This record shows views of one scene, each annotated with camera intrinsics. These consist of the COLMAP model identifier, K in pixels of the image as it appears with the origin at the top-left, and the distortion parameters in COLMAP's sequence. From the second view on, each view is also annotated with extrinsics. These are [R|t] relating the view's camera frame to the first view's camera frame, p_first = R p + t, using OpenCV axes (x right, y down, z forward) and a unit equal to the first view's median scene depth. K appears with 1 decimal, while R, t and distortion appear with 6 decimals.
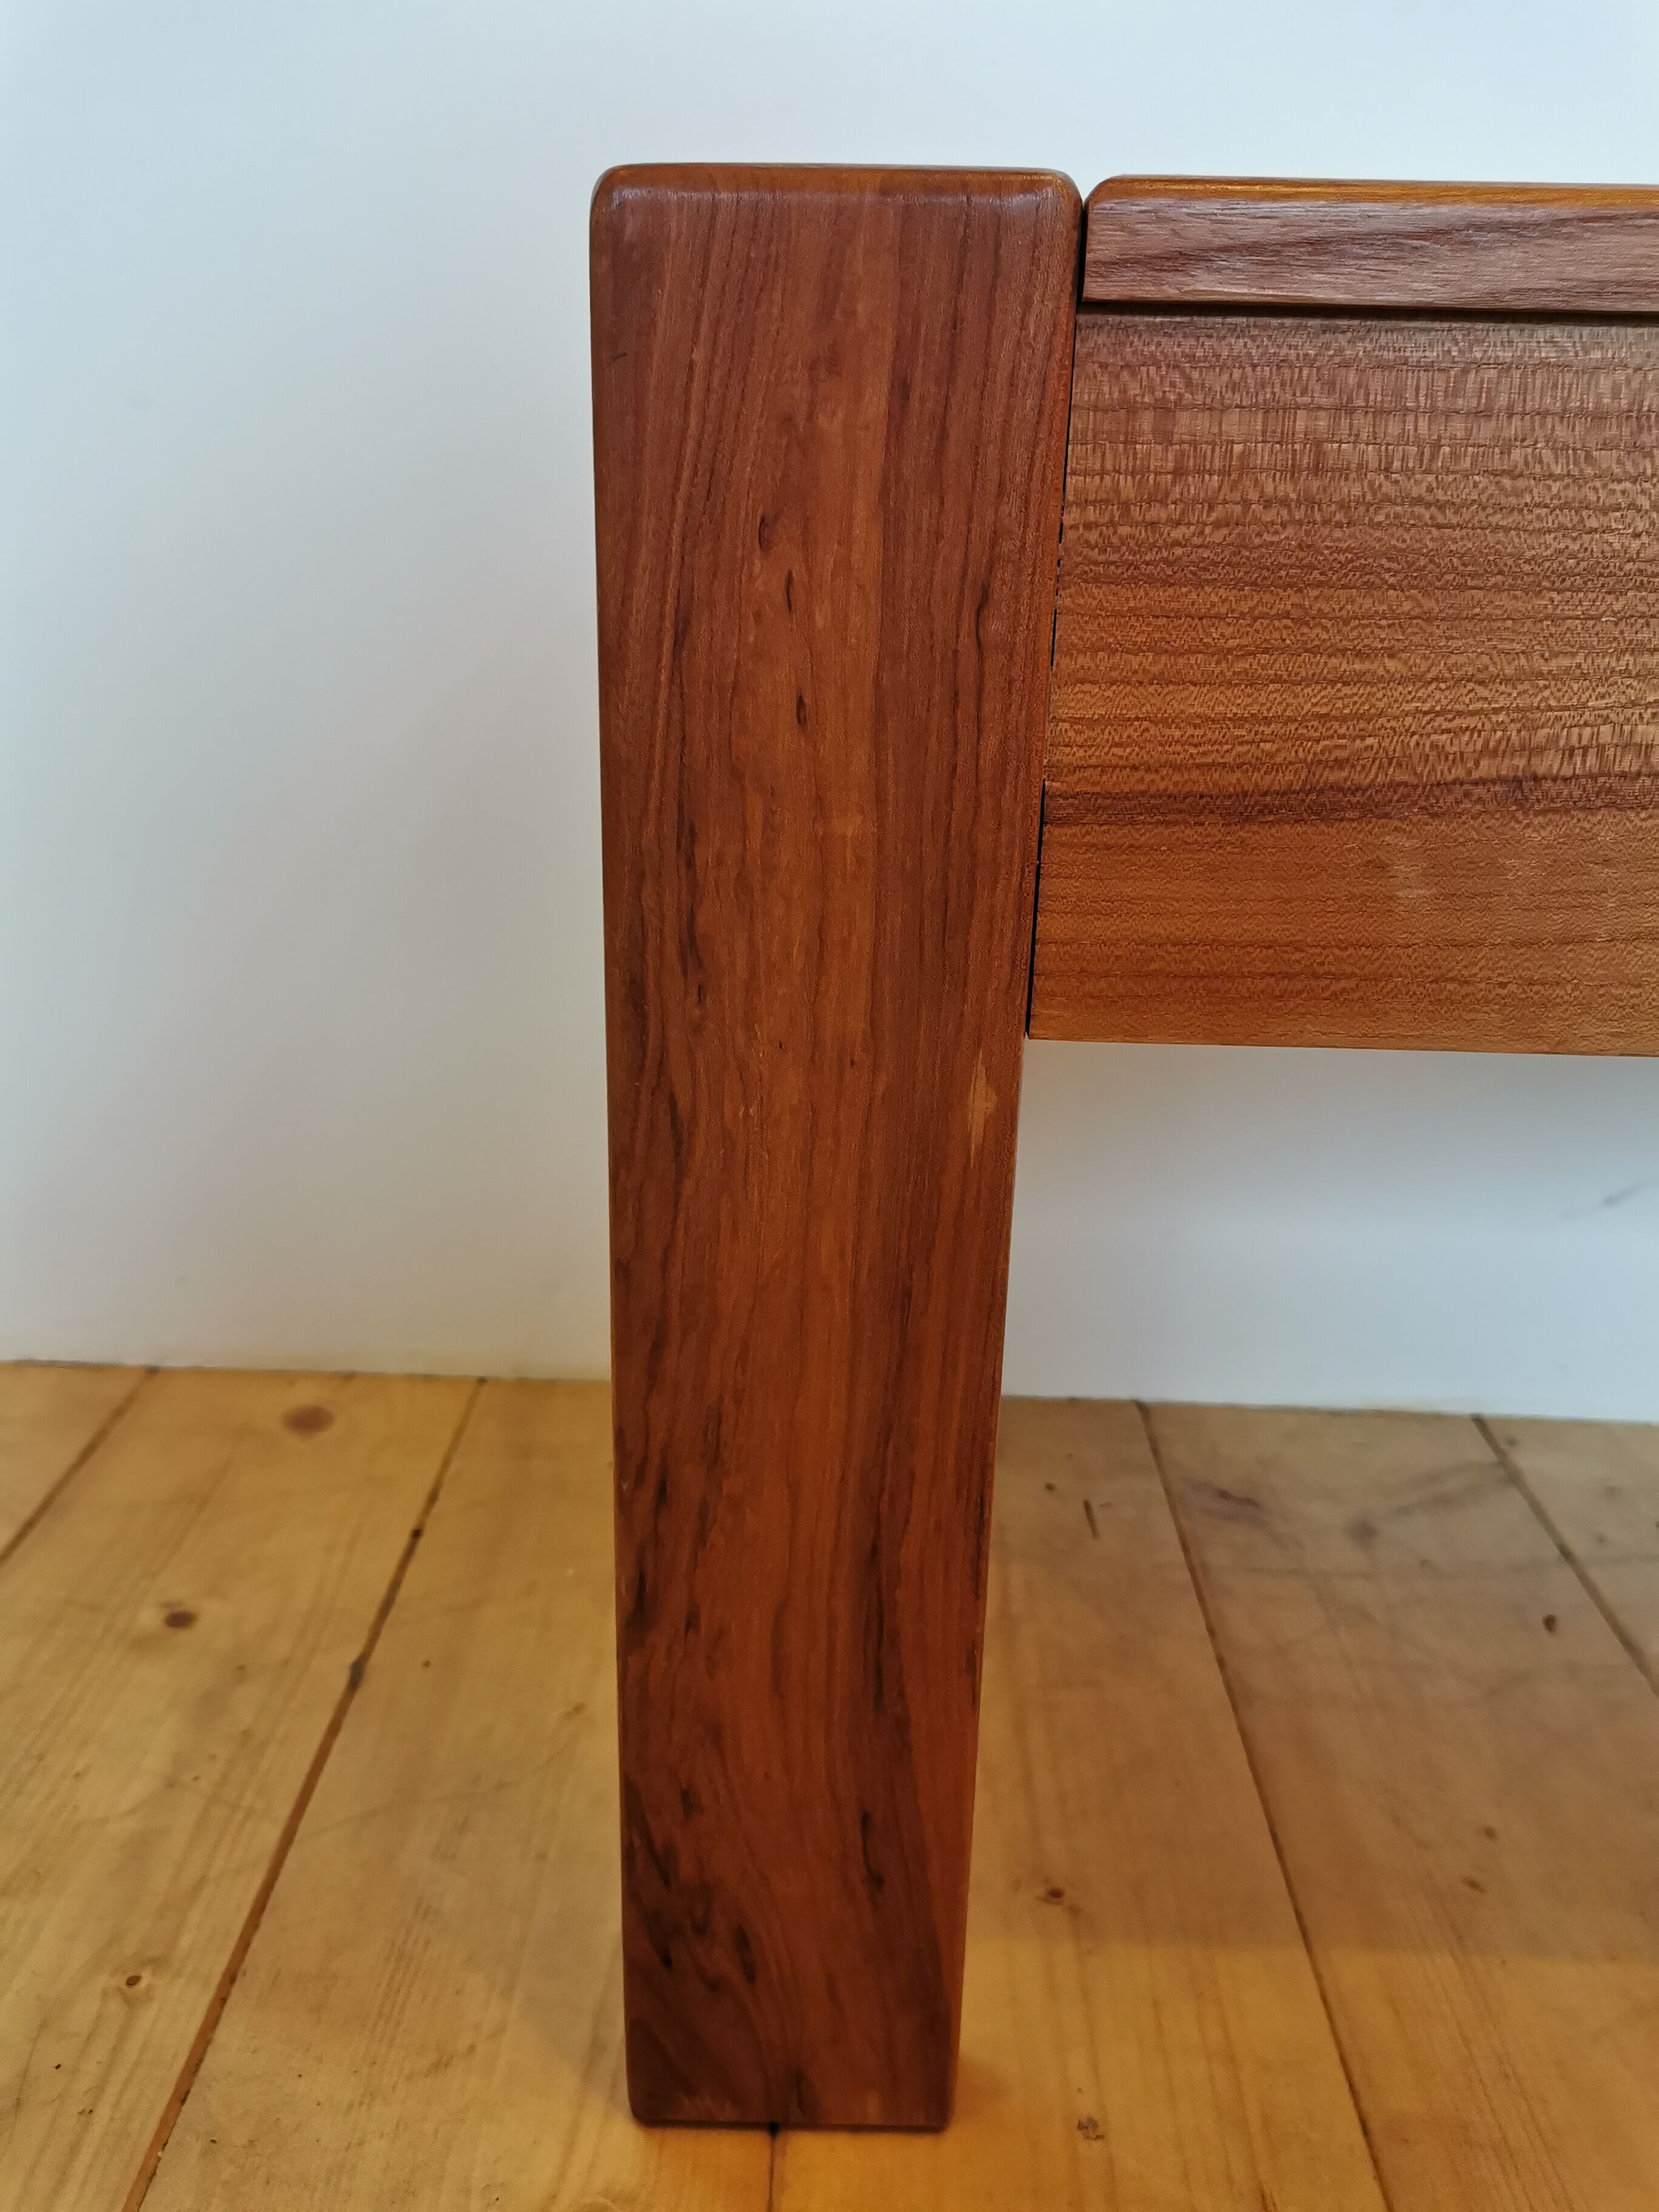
lens RADIAL K [[1756.4, 0, 829.5], [0, 1756.4, 1106.0], [0, 0, 1]] dist [0.007830, 0.001325]
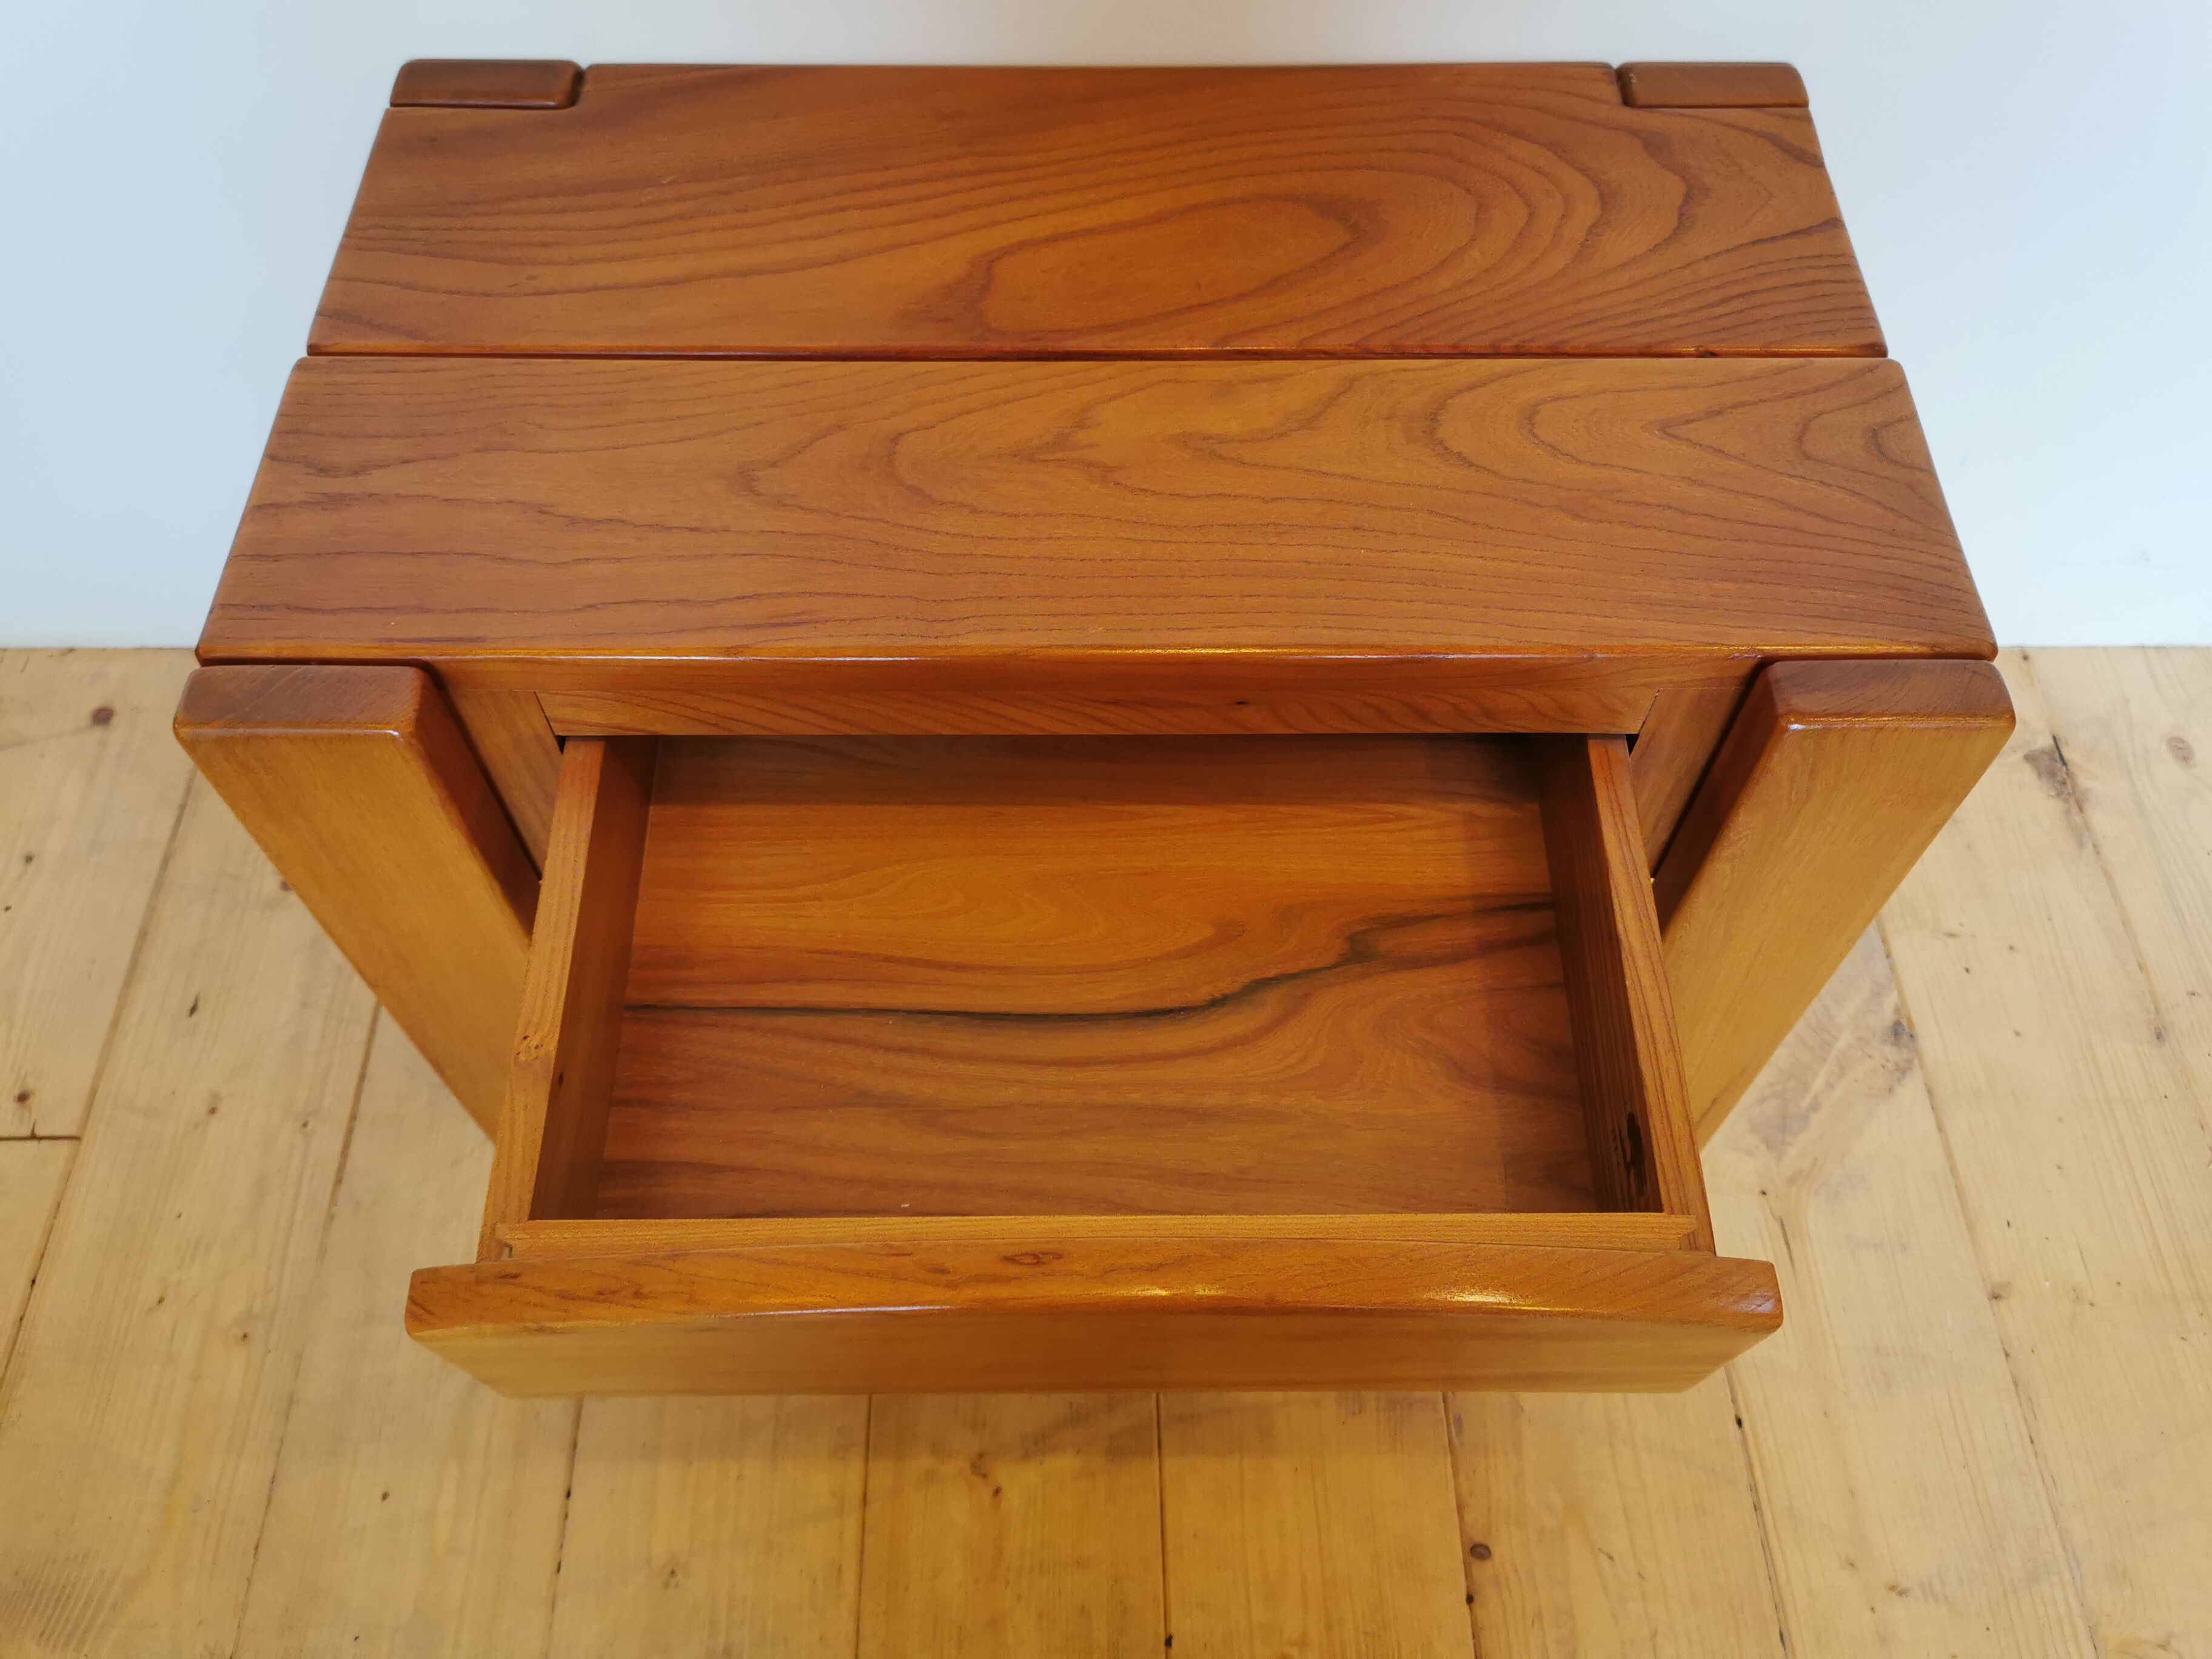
lens RADIAL K [[1727.5, 0, 1106.0], [0, 1727.5, 829.5], [0, 0, 1]] dist [0.040200, -0.036388]
pose [[0.999189, -0.039809, 0.006102, 0.489203], [0.027462, 0.784283, 0.619795, -0.909683], [-0.029459, -0.619124, 0.784740, -0.377587]]
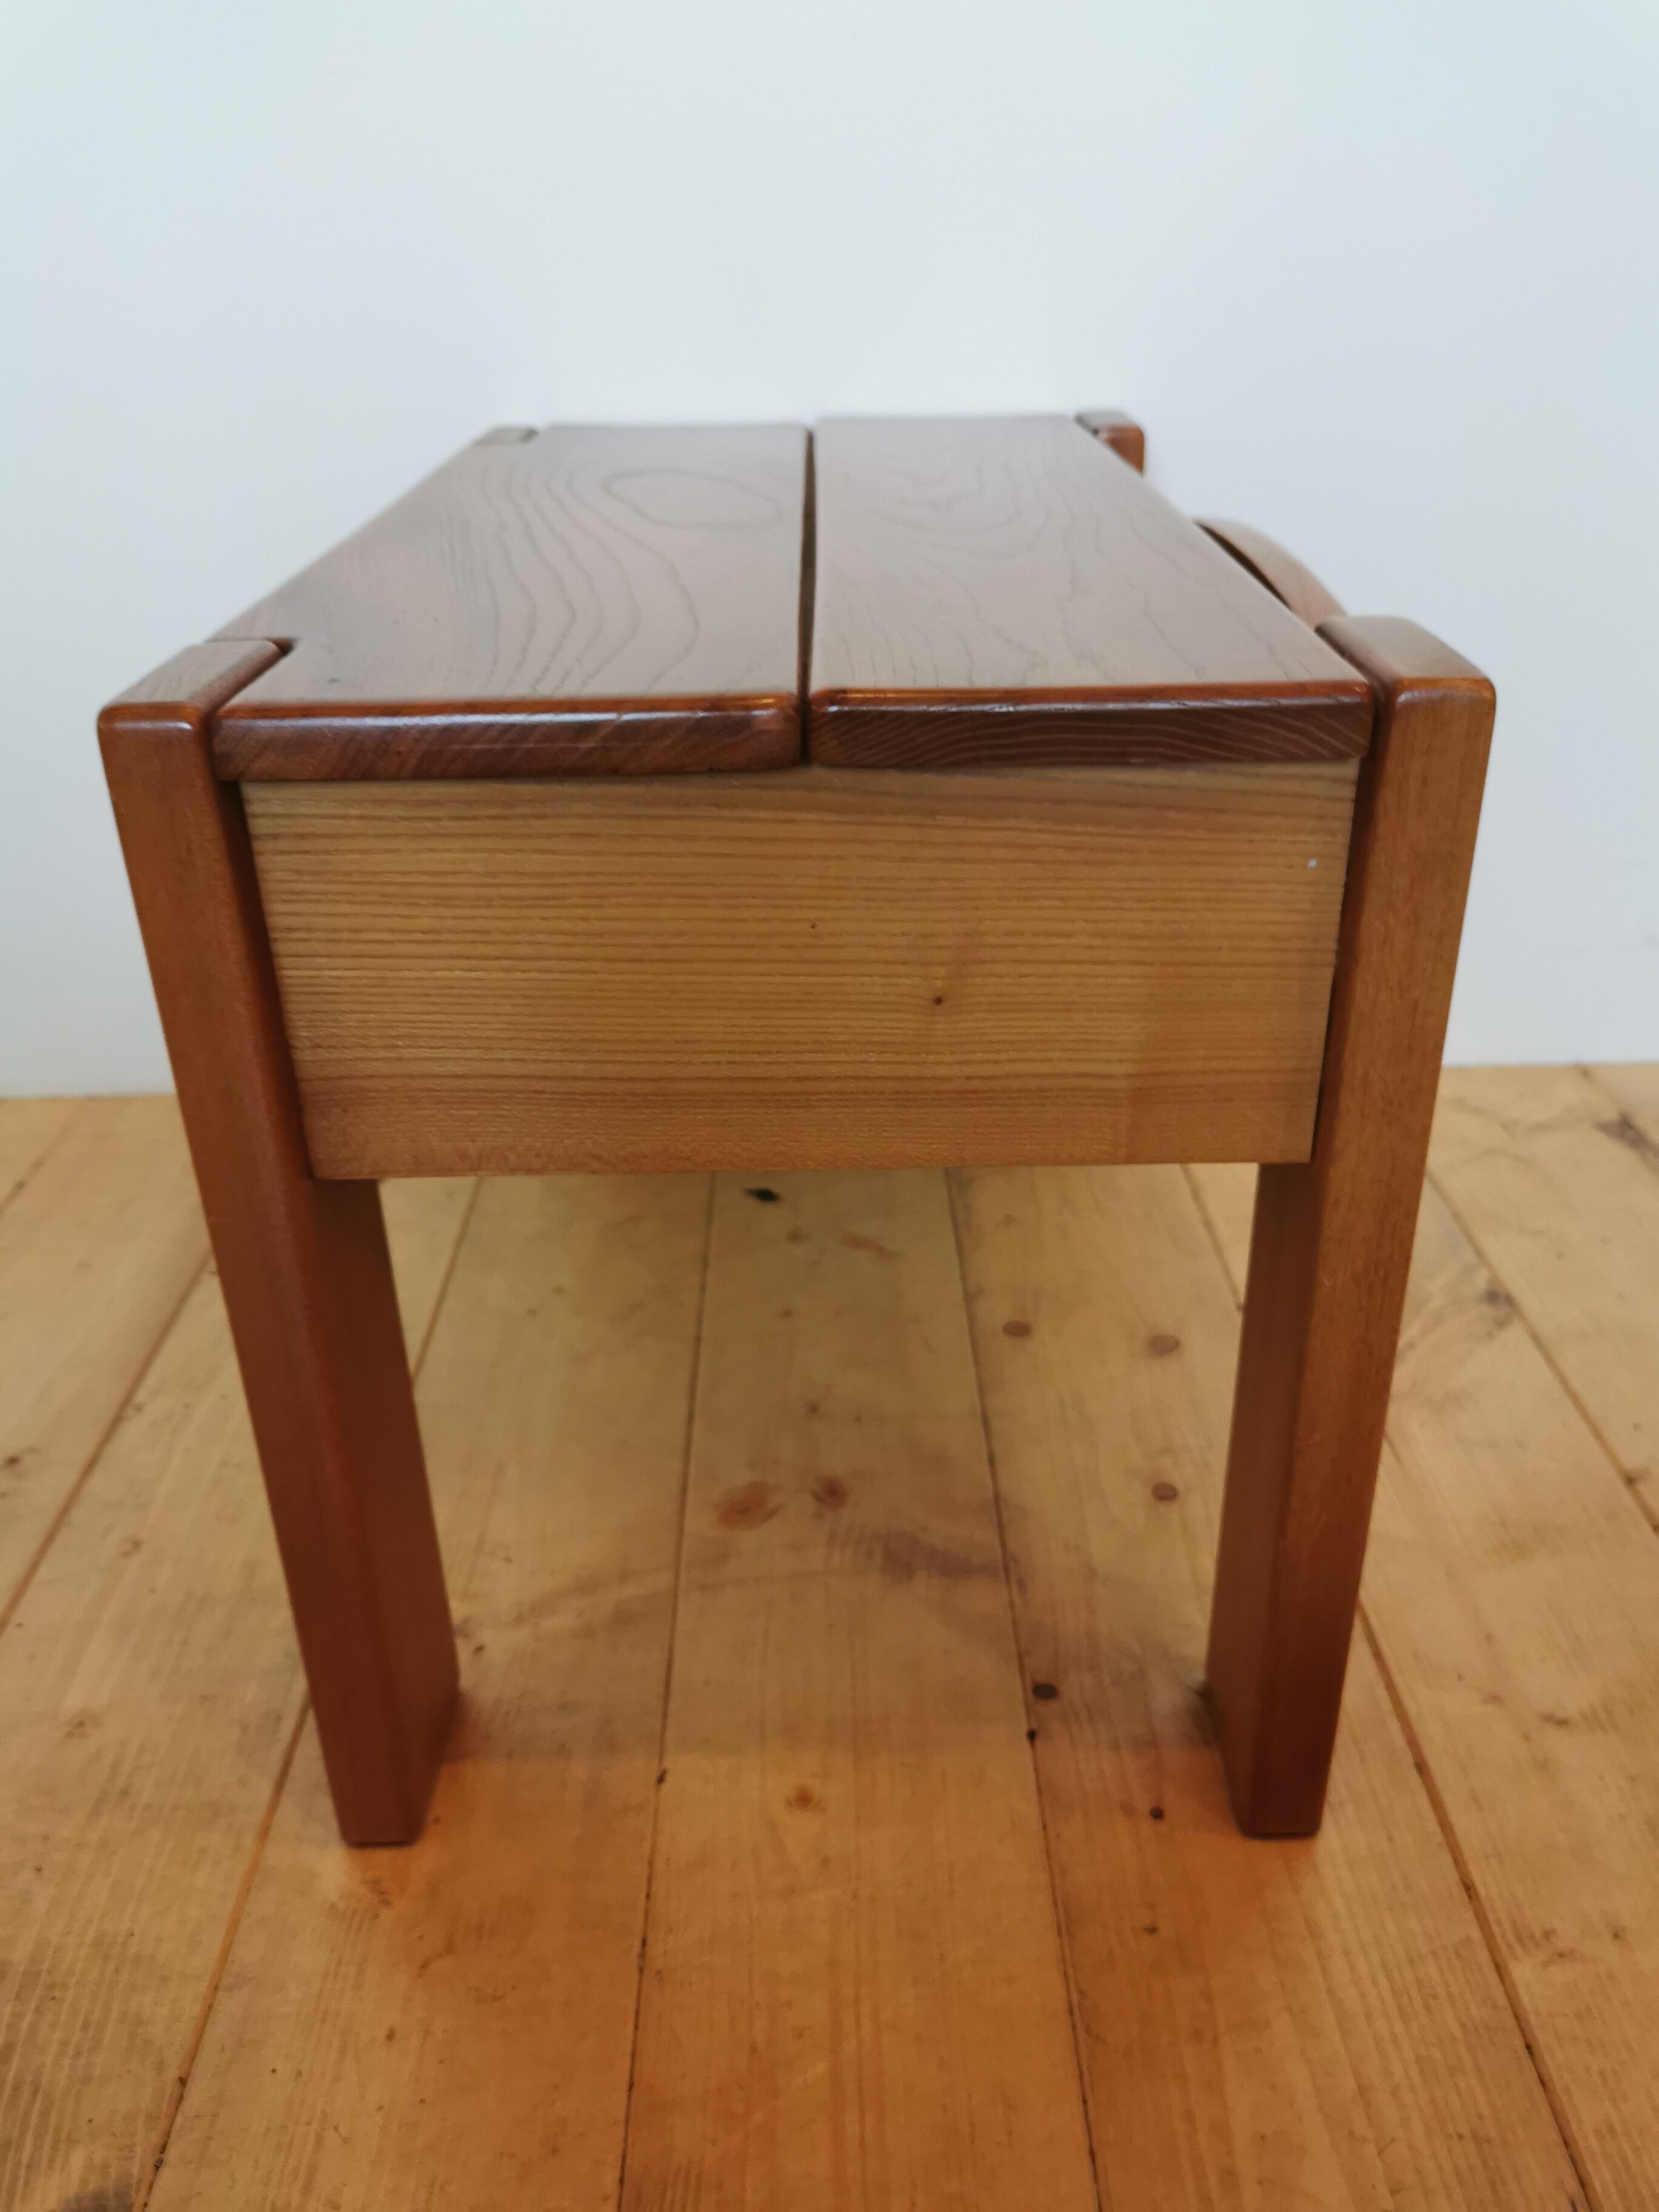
lens RADIAL K [[1730.7, 0, 824.9], [0, 1730.7, 1110.0], [0, 0, 1]] dist [0.027271, -0.003644]
pose [[0.998327, -0.057803, -0.001593, 0.677305], [0.057447, 0.988270, 0.141497, -0.020592], [-0.006605, -0.141351, 0.989937, -0.804639]]
